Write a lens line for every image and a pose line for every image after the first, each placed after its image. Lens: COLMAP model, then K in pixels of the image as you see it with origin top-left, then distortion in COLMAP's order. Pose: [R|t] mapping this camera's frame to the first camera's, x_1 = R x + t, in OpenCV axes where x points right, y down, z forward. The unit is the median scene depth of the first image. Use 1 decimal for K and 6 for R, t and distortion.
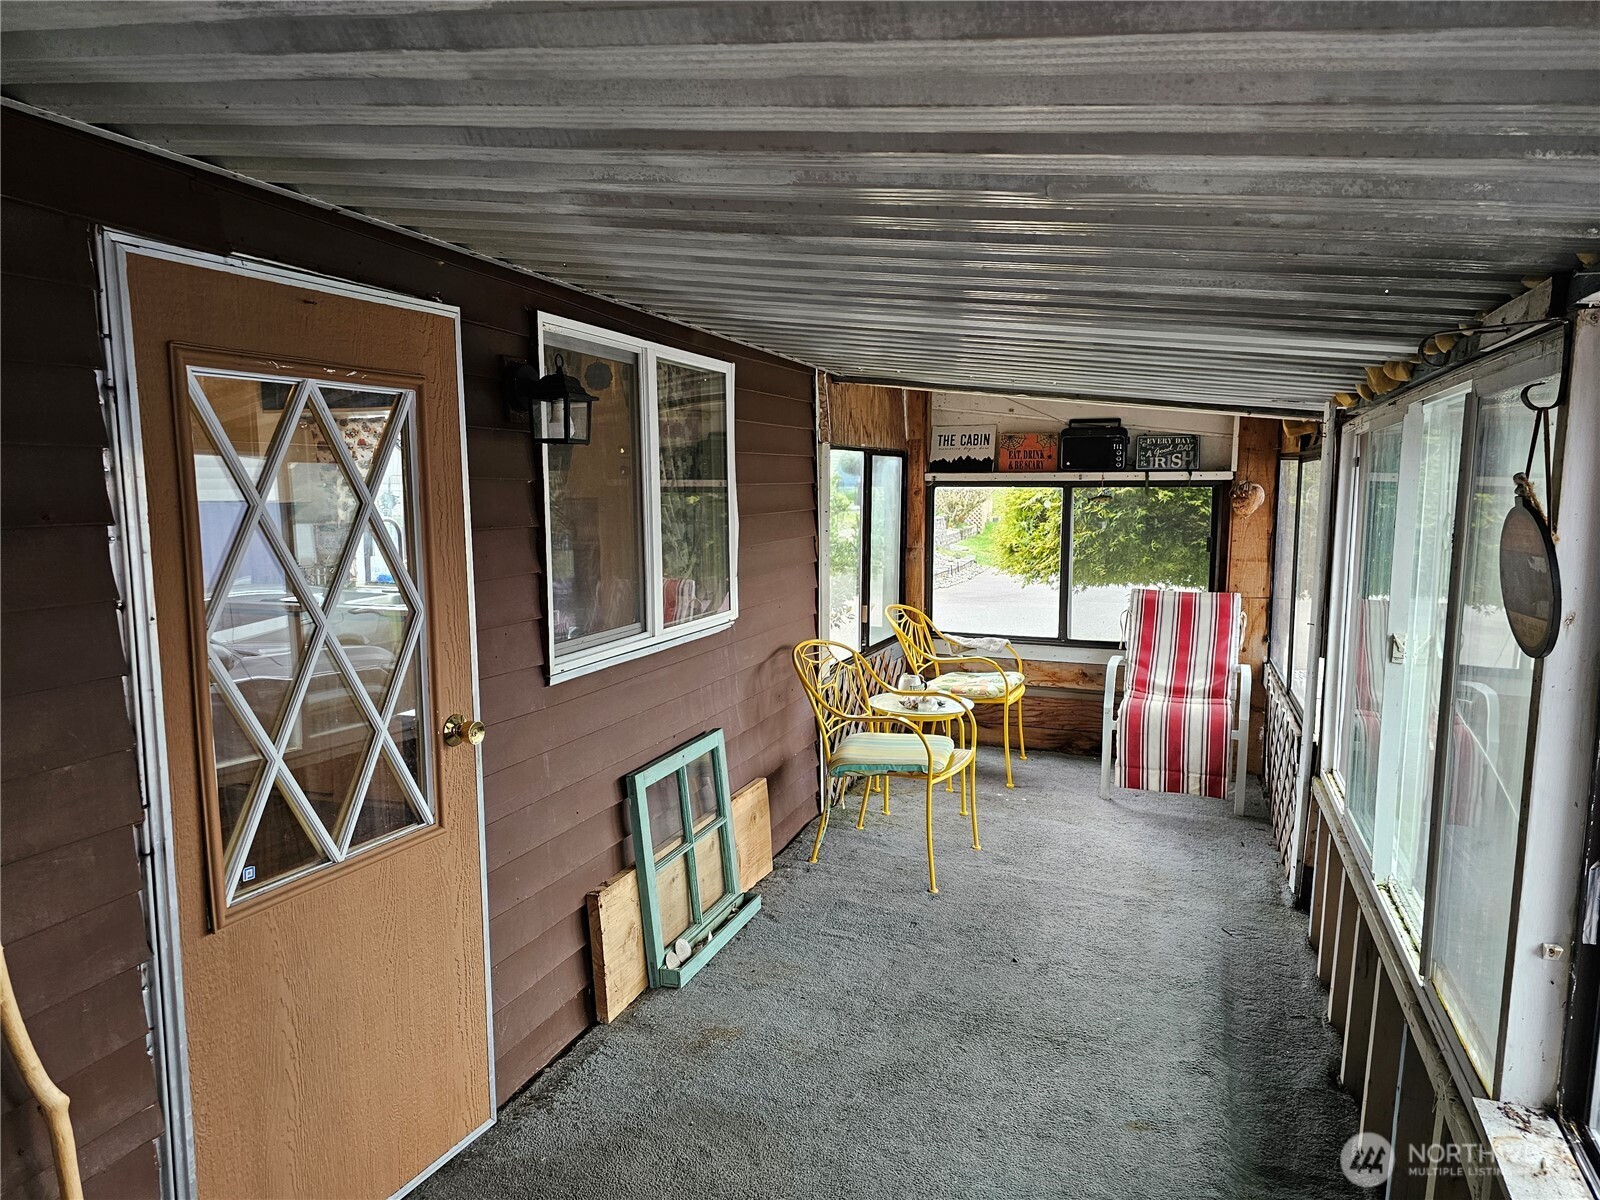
lens RADIAL K [[1063.9, 0, 774.3], [0, 1063.9, 592.6], [0, 0, 1]] dist [0.069284, -0.071068]
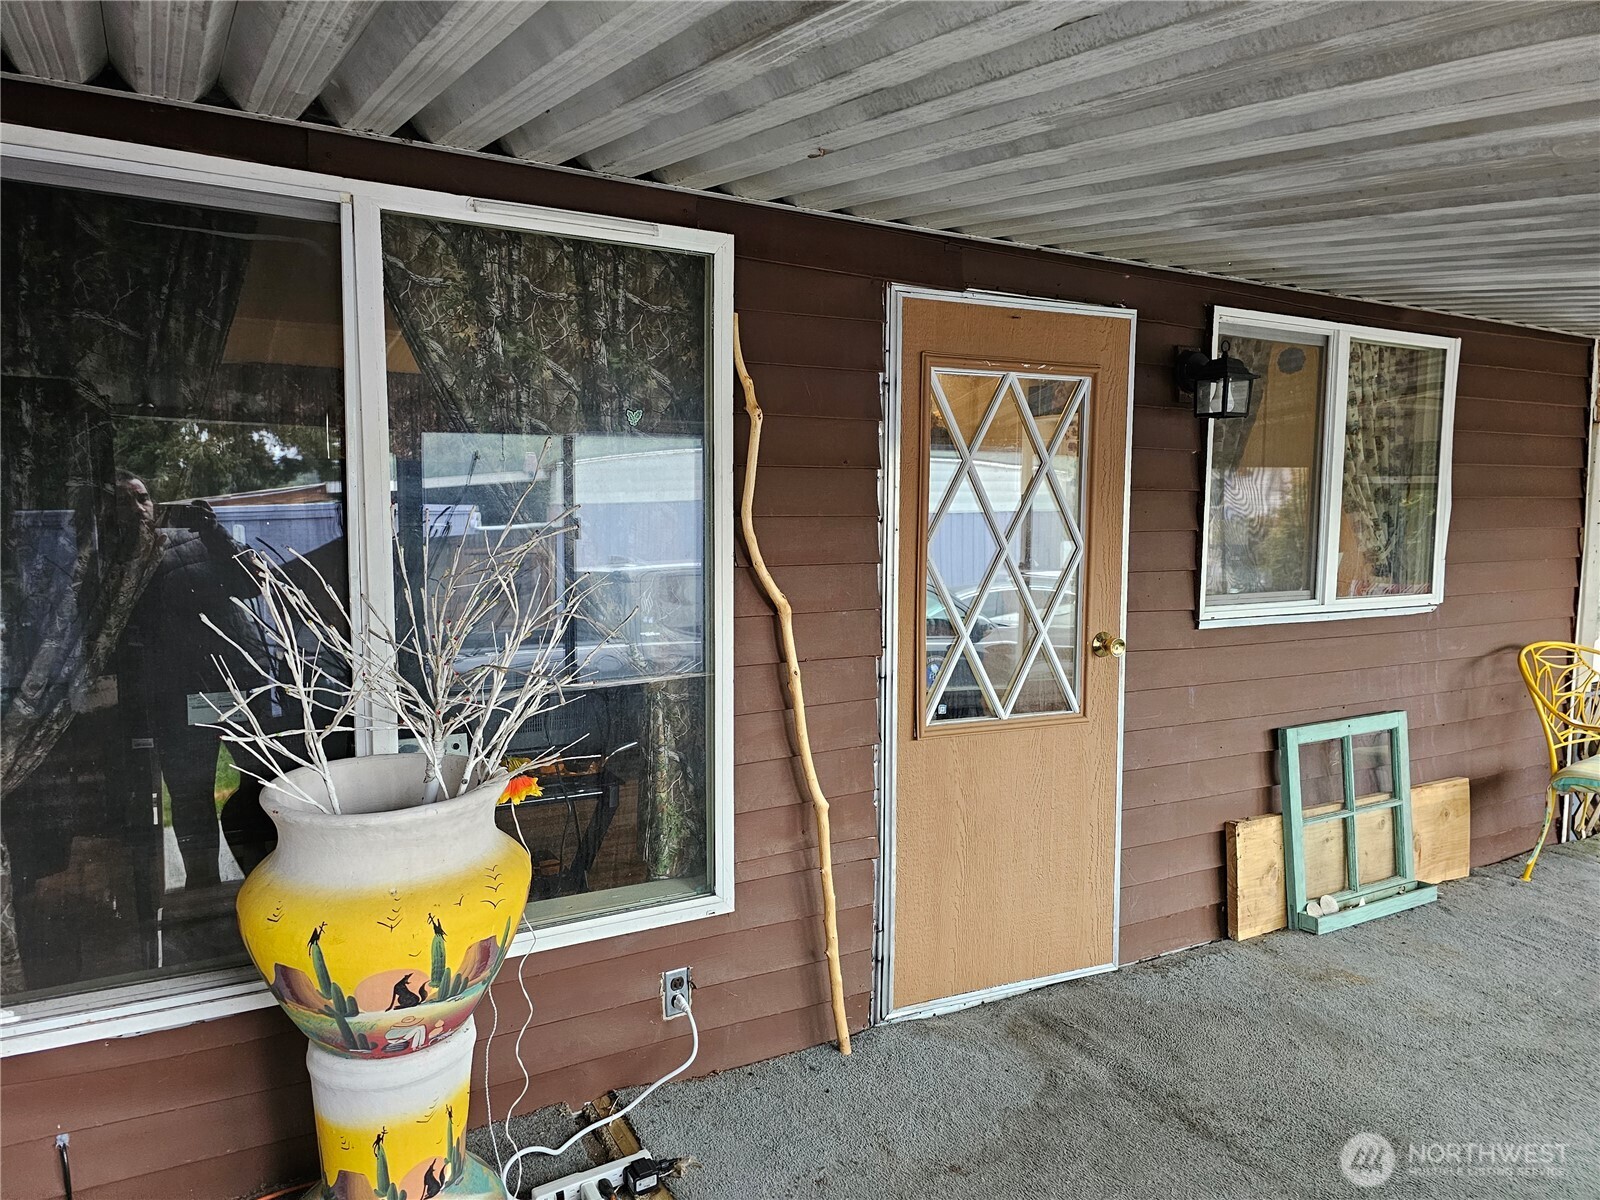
lens RADIAL K [[1063.9, 0, 779.3], [0, 1063.9, 589.1], [0, 0, 1]] dist [0.069284, -0.071068]
pose [[0.769997, 0.064302, -0.634800, 0.187384], [-0.076192, 0.997056, 0.008577, 0.073666], [0.633482, 0.041762, 0.772629, -0.201063]]
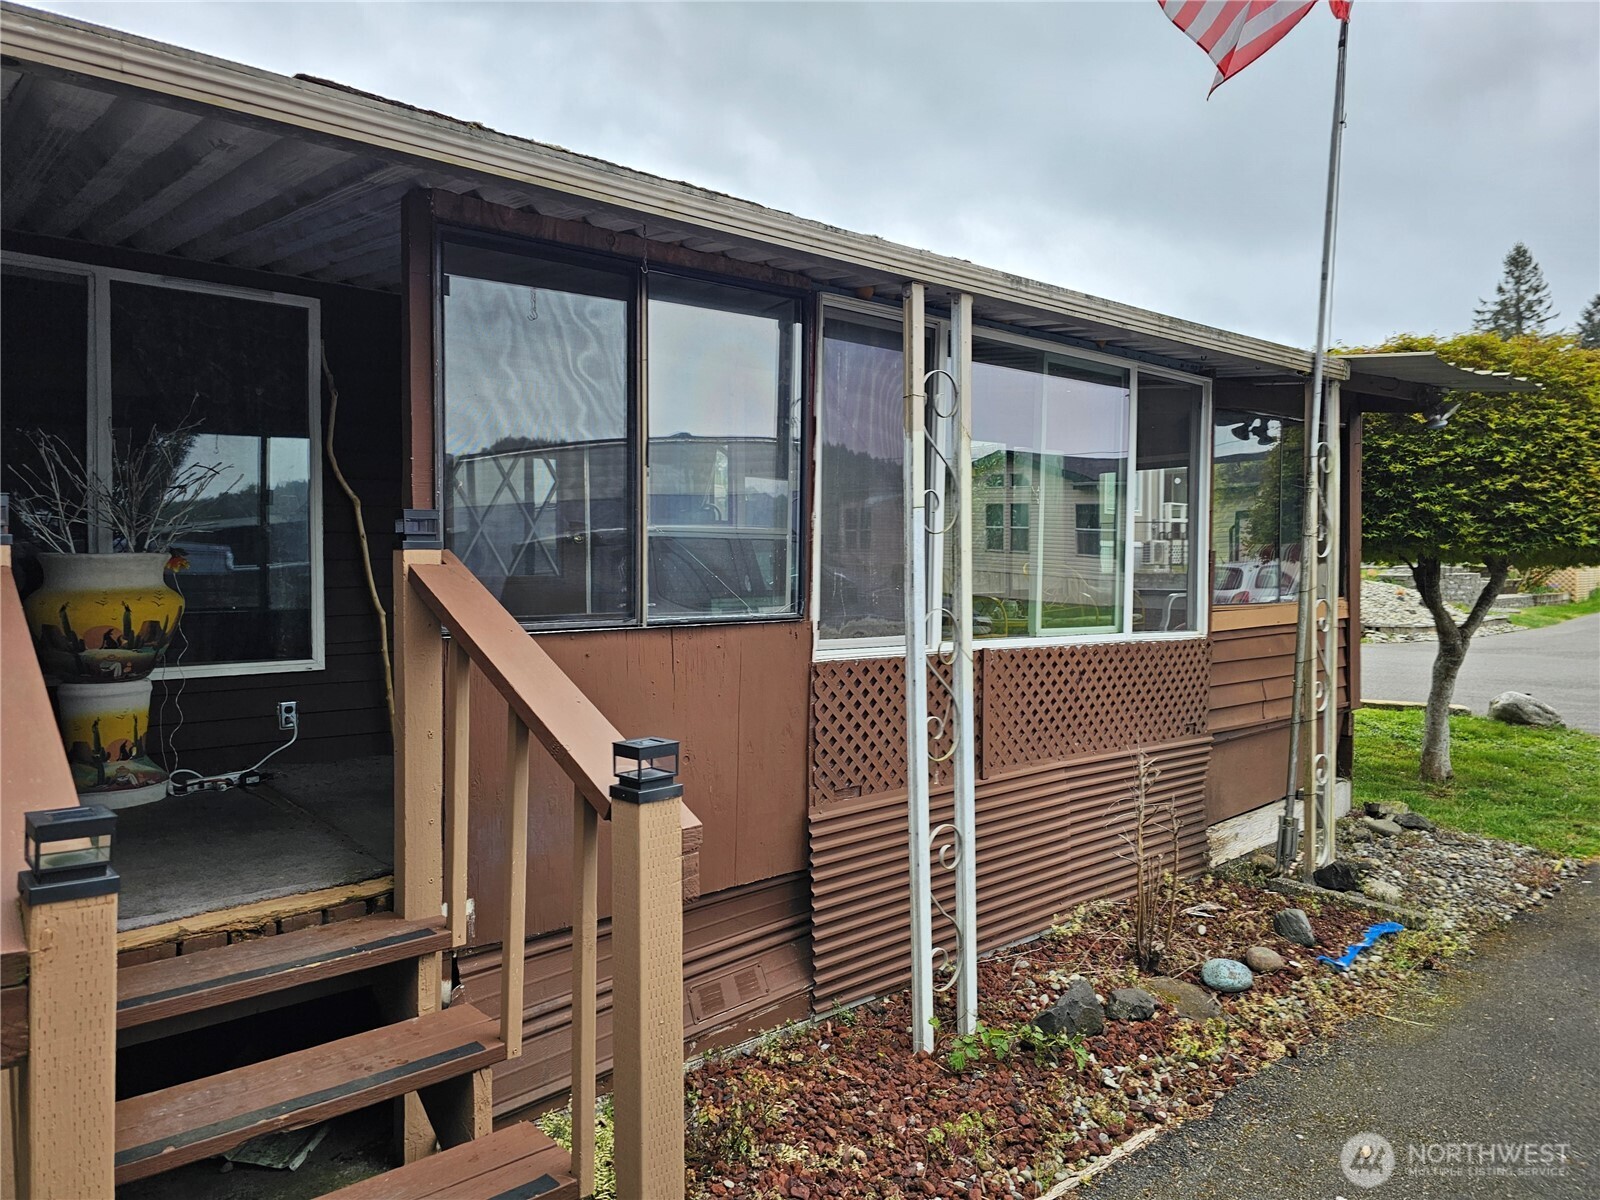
lens RADIAL K [[1063.9, 0, 790.4], [0, 1063.9, 568.9], [0, 0, 1]] dist [0.069284, -0.071068]
pose [[0.871971, -0.009940, -0.489457, 1.123411], [-0.043561, 0.994253, -0.097795, 0.370315], [0.487616, 0.106595, 0.866526, -0.647985]]
